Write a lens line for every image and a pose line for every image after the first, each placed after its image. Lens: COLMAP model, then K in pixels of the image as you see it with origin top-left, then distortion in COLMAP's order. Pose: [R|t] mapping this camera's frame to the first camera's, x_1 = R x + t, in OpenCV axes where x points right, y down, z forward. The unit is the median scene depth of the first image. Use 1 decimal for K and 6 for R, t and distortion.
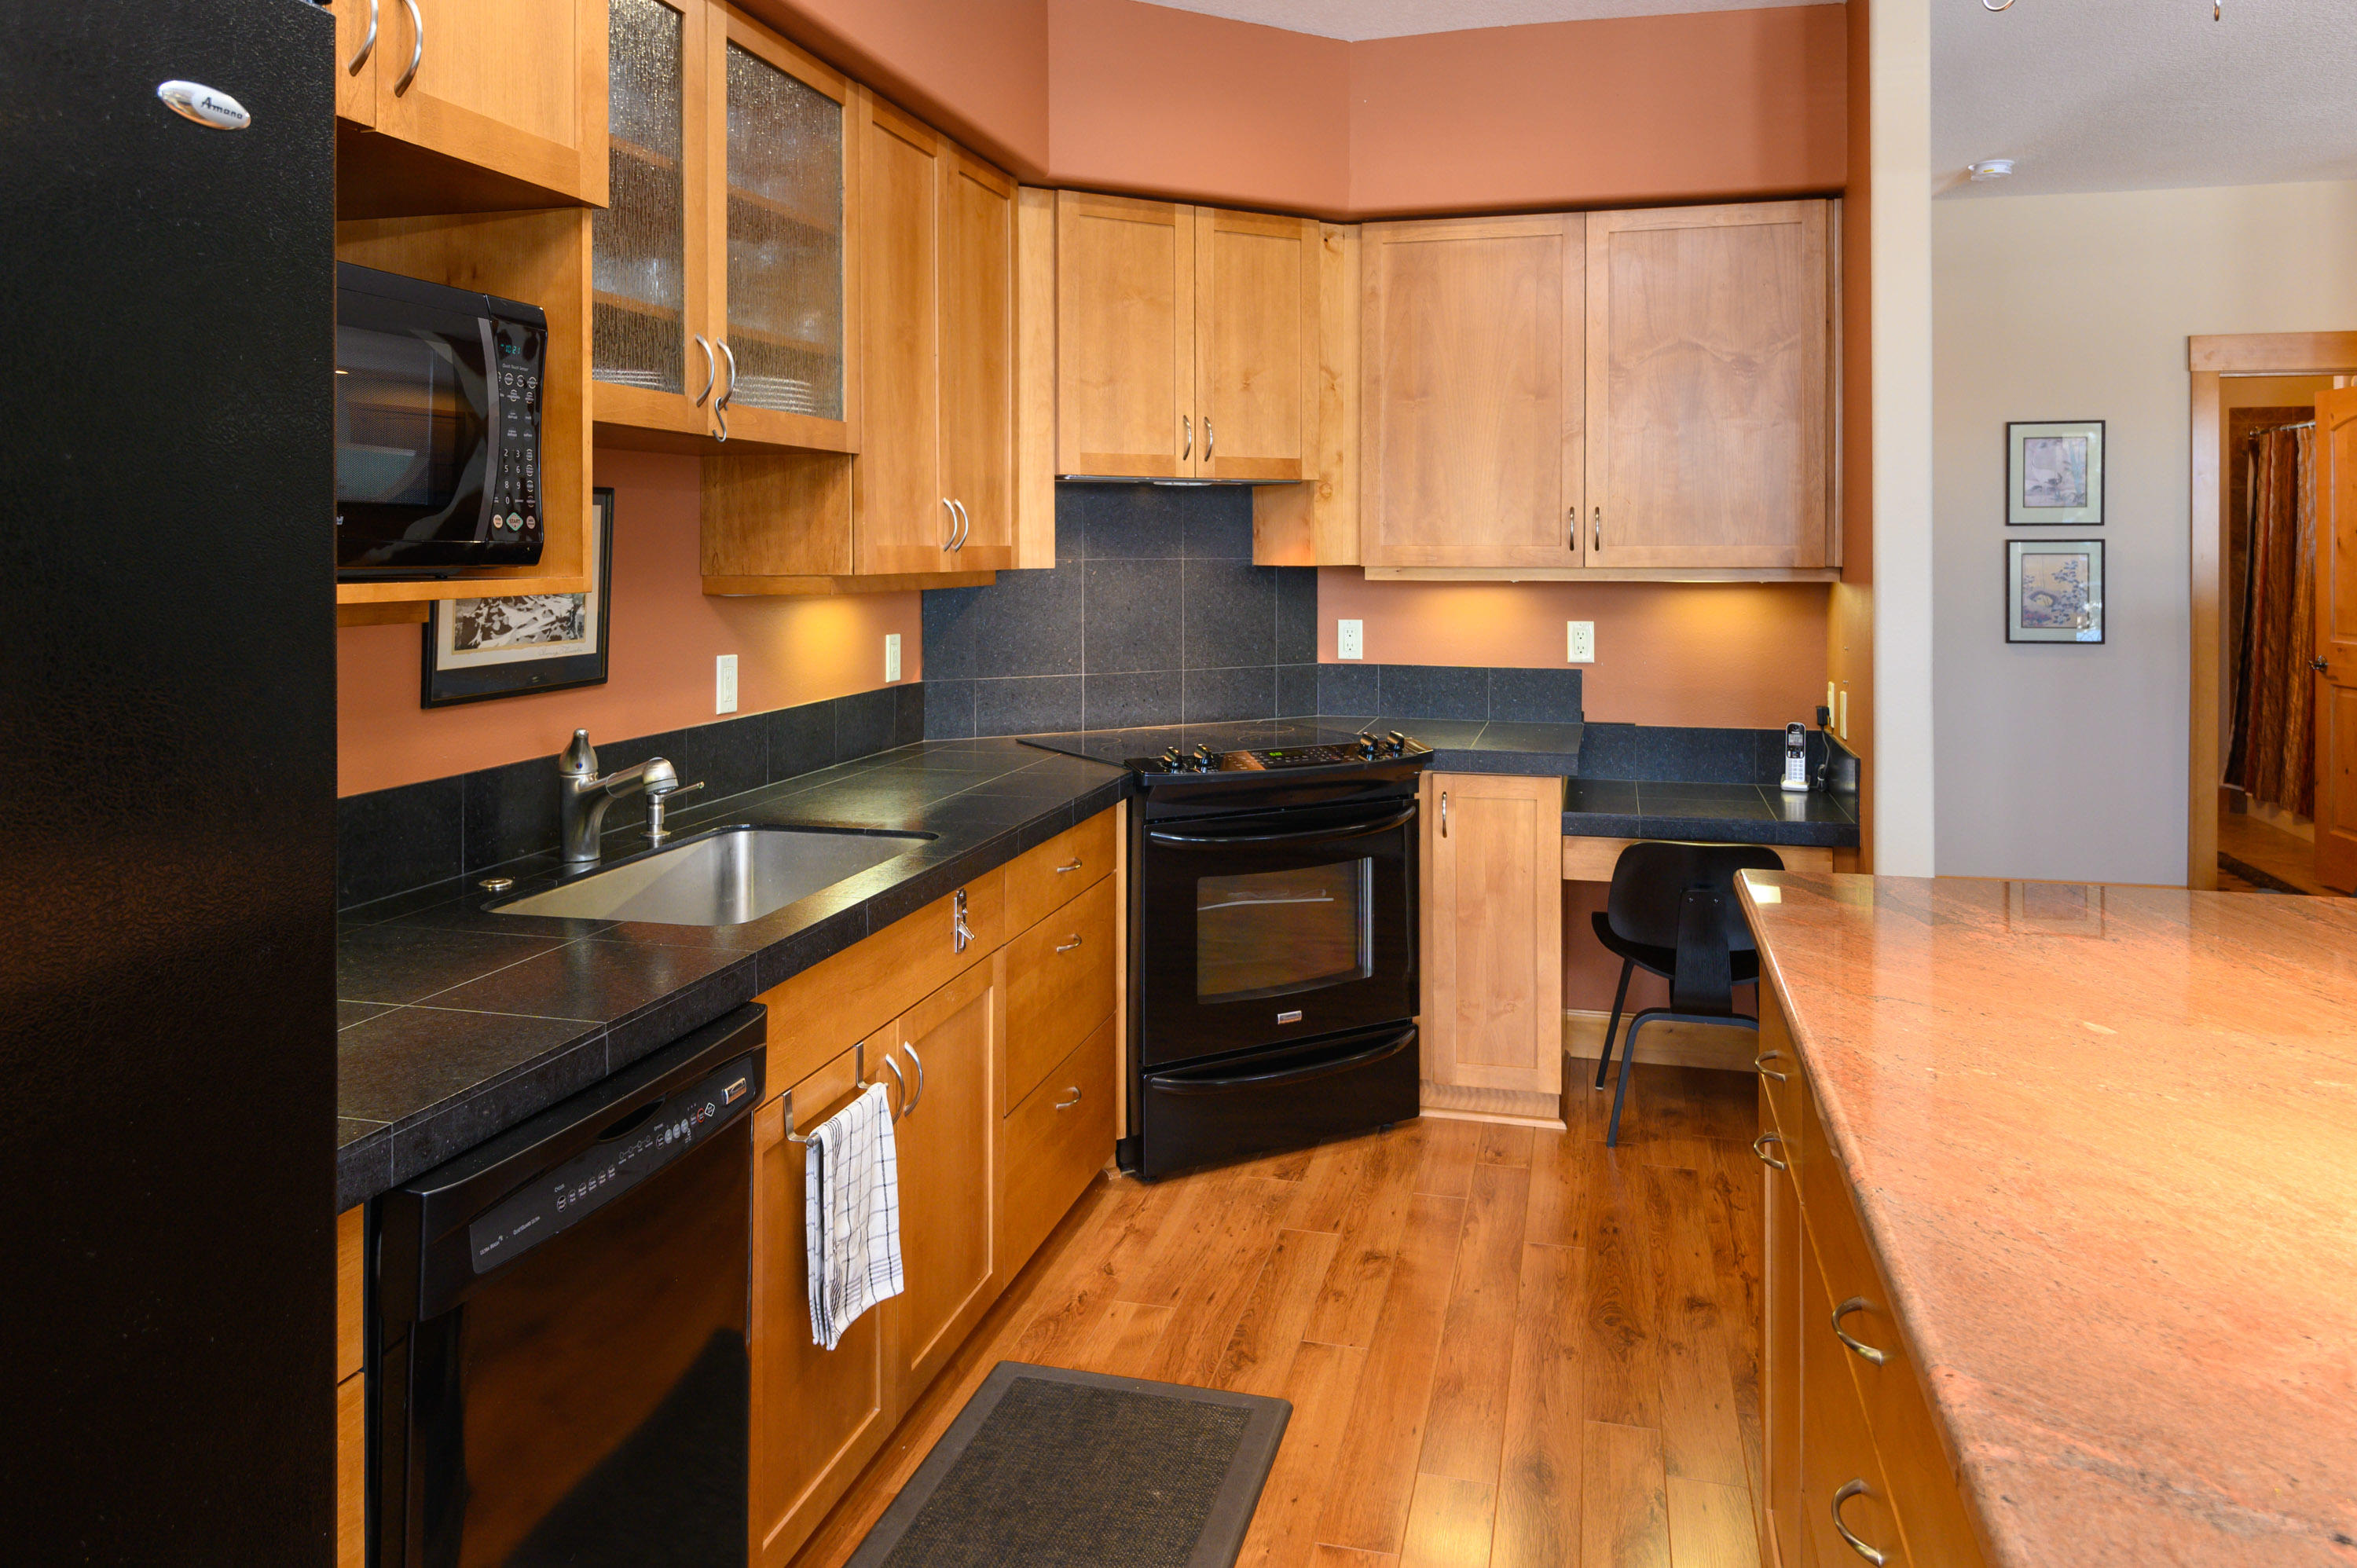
lens RADIAL K [[1664.3, 0, 1218.9], [0, 1664.3, 560.7], [0, 0, 1]] dist [0.007018, 0.000901]
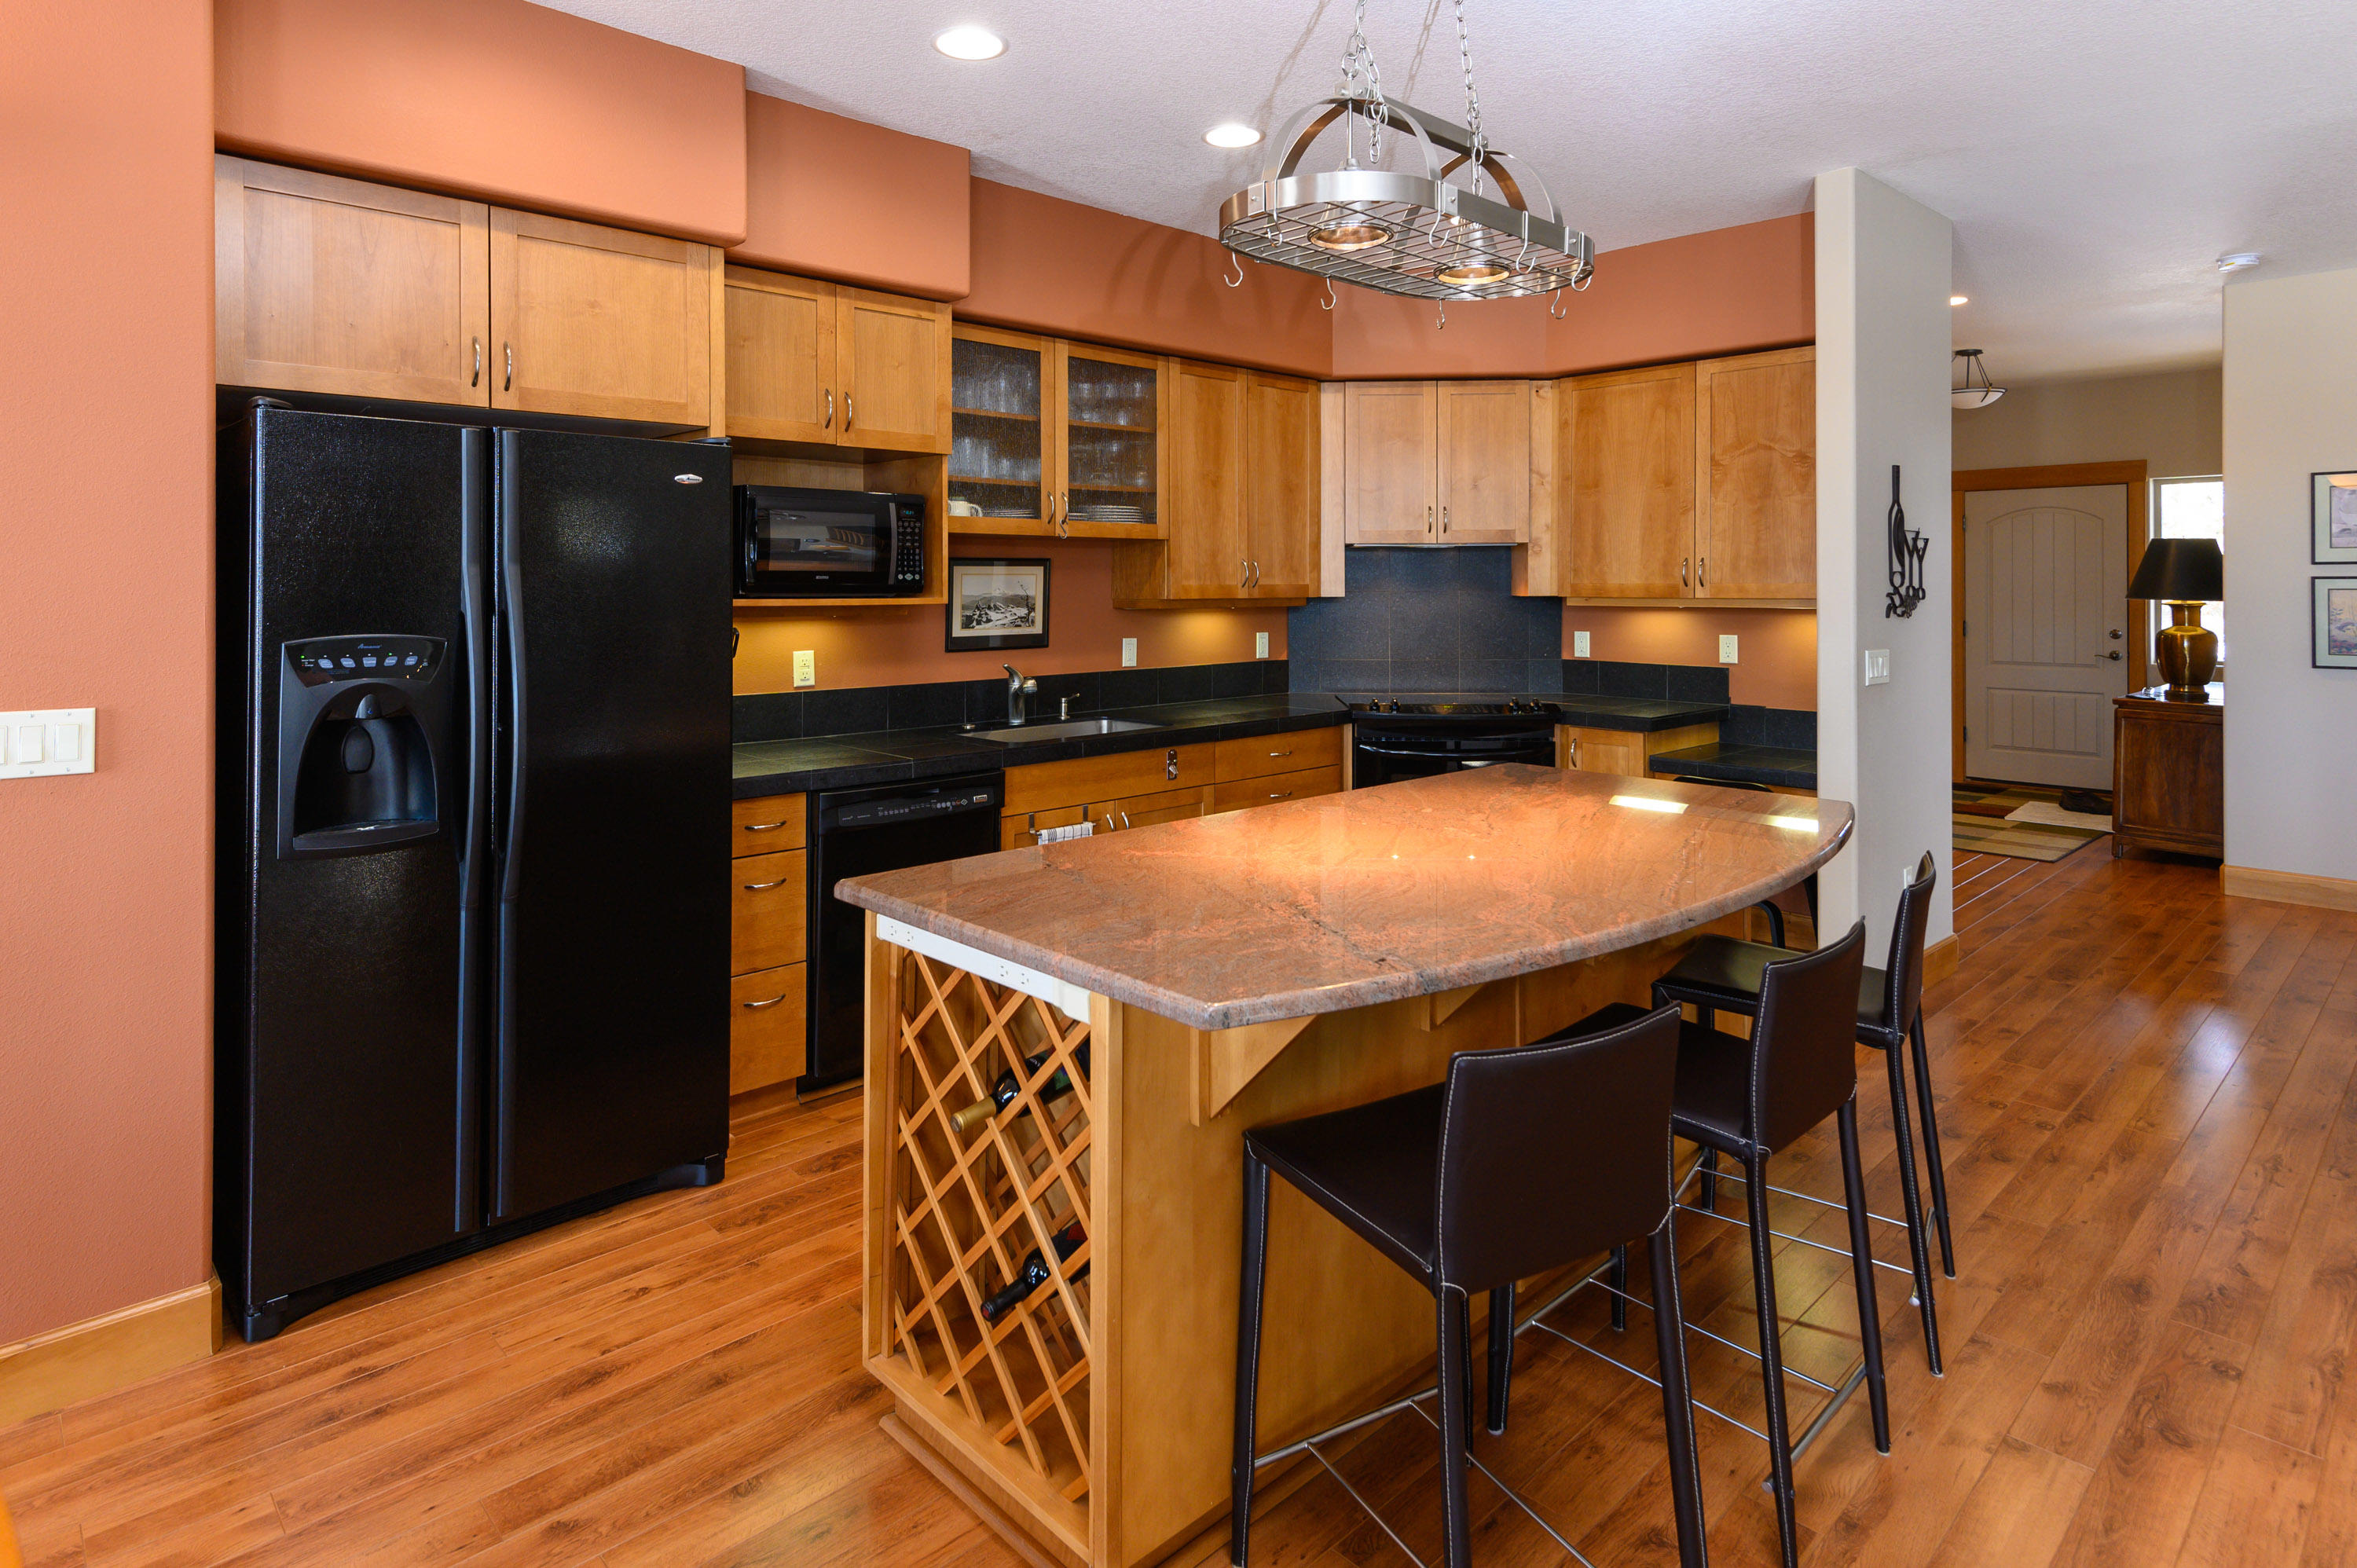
lens RADIAL K [[1312.2, 0, 1229.1], [0, 1312.2, 590.2], [0, 0, 1]] dist [0.015222, -0.000545]
pose [[0.860590, 0.002982, -0.509290, 0.490881], [-0.003368, 0.999994, 0.000164, -0.001835], [0.509288, 0.001574, 0.860595, -0.250545]]
